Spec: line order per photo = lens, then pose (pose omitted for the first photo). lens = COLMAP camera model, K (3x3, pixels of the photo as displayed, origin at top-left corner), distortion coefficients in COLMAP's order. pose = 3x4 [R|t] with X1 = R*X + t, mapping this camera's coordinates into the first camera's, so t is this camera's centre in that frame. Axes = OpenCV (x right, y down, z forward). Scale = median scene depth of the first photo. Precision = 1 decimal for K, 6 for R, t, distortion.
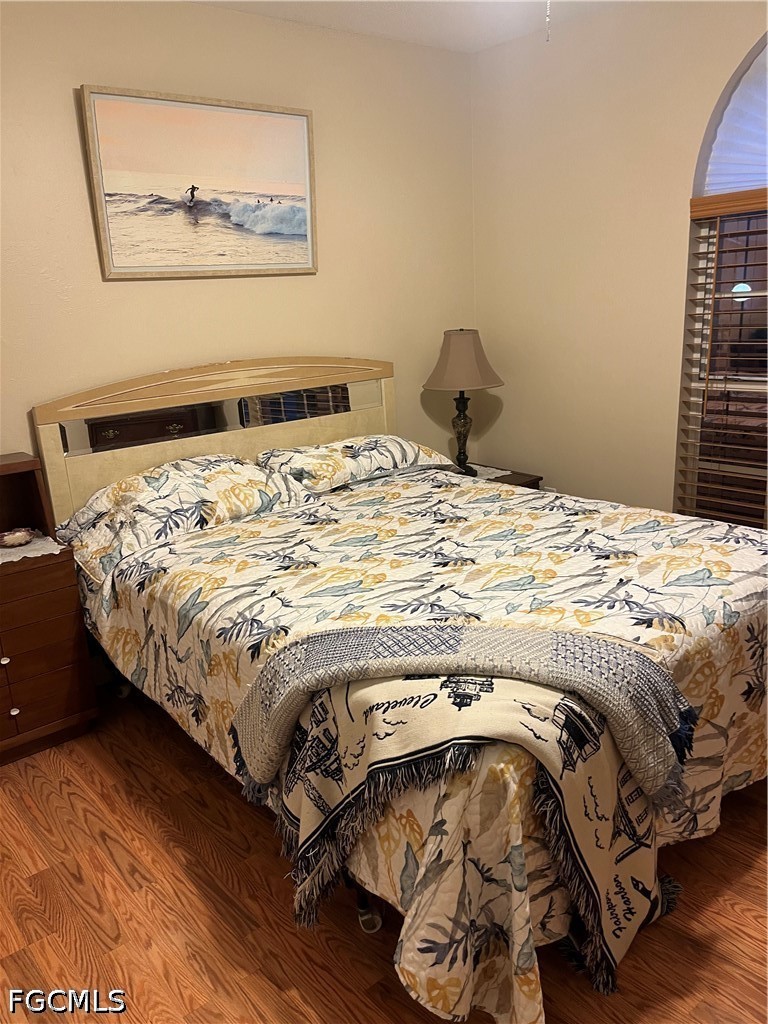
lens RADIAL K [[778.1, 0, 384.0], [0, 778.1, 512.0], [0, 0, 1]] dist [0.073726, -0.118618]
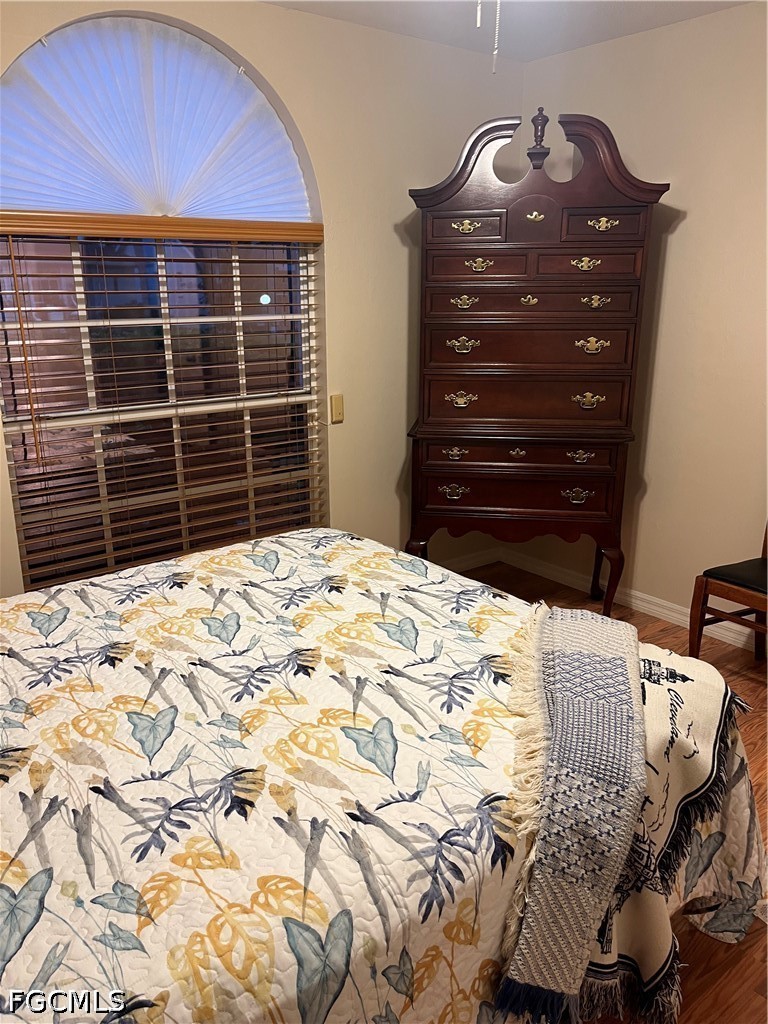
lens RADIAL K [[778.1, 0, 384.0], [0, 778.1, 512.0], [0, 0, 1]] dist [0.073726, -0.118618]
pose [[0.035889, -0.225693, 0.973537, -0.601501], [0.268282, 0.940581, 0.208163, -0.205024], [-0.962672, 0.253711, 0.094306, 0.784850]]
